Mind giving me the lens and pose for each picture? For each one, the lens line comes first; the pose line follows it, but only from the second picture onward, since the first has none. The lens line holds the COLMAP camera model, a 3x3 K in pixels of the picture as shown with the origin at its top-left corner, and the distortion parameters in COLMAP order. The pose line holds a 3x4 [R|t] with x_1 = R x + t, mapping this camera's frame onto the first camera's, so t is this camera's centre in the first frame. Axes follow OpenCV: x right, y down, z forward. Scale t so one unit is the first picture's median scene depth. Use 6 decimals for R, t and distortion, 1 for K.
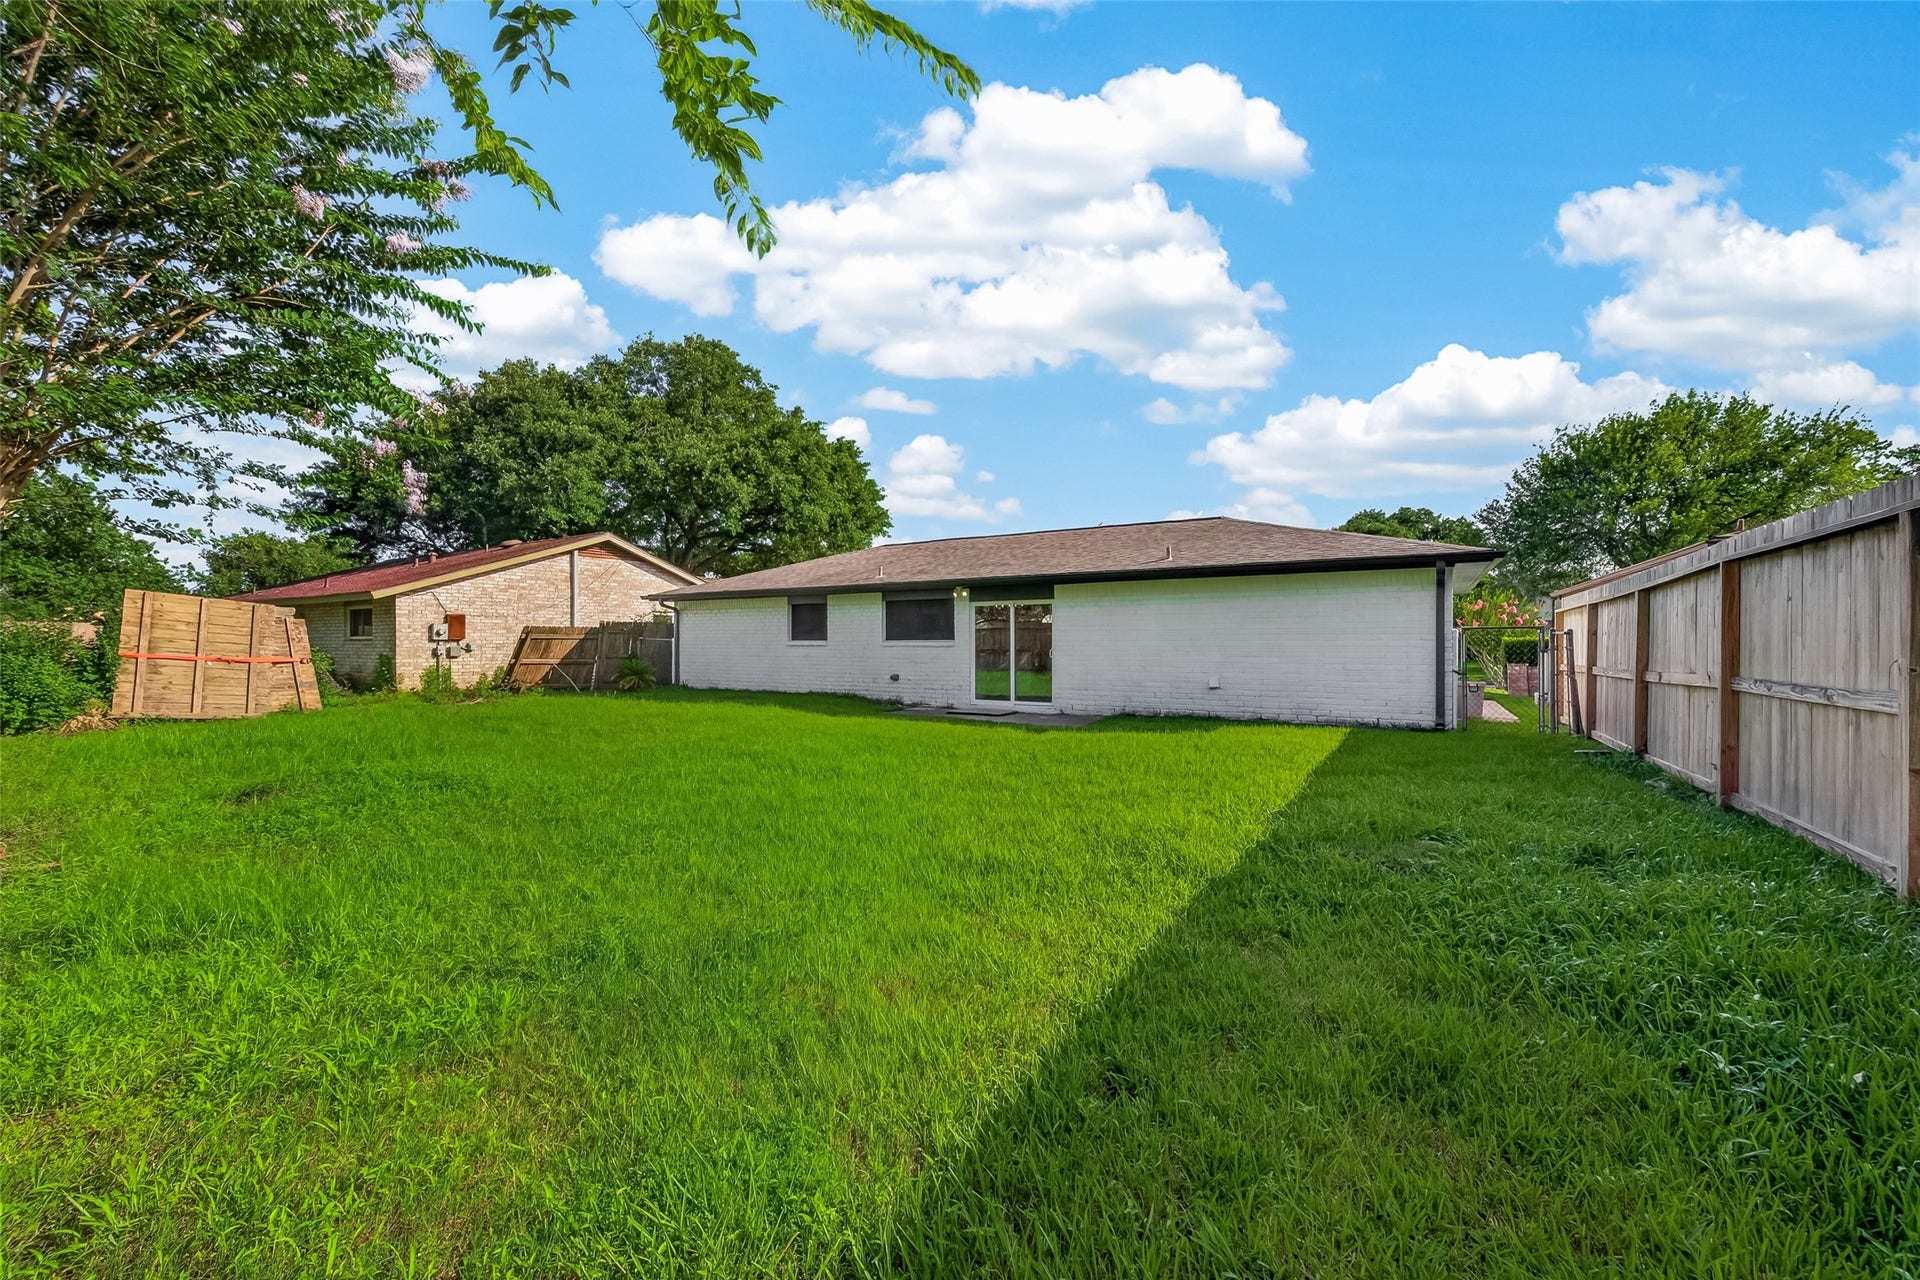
lens RADIAL K [[746.7, 0, 965.8], [0, 746.7, 637.5], [0, 0, 1]] dist [0.007160, -0.000568]
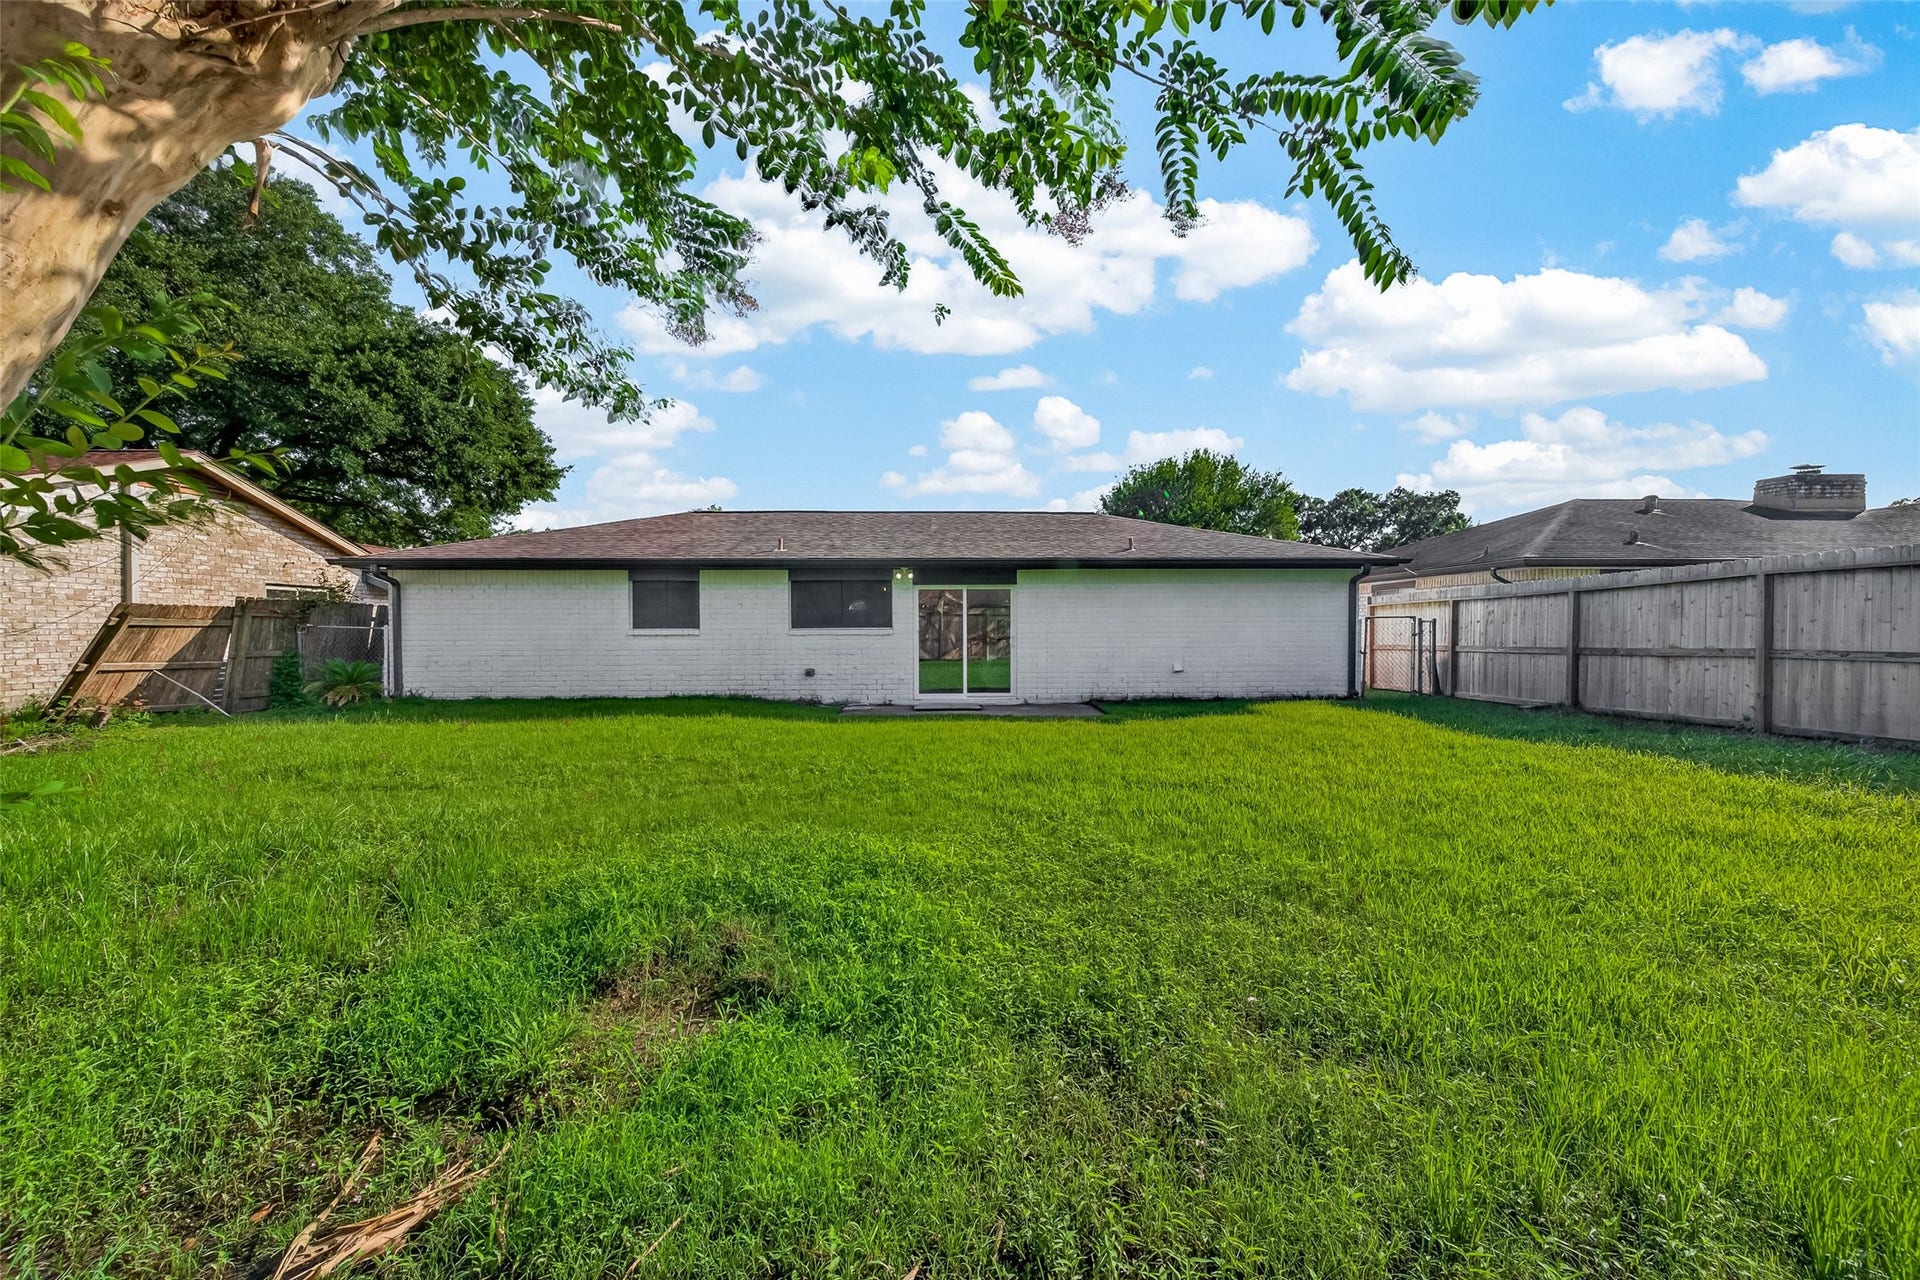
lens RADIAL K [[746.7, 0, 962.0], [0, 746.7, 635.3], [0, 0, 1]] dist [0.007160, -0.000568]
pose [[0.834543, -0.005458, 0.550916, -0.409523], [-0.000448, 0.999944, 0.010586, 0.002838], [-0.550943, -0.009081, 0.834493, 0.205810]]
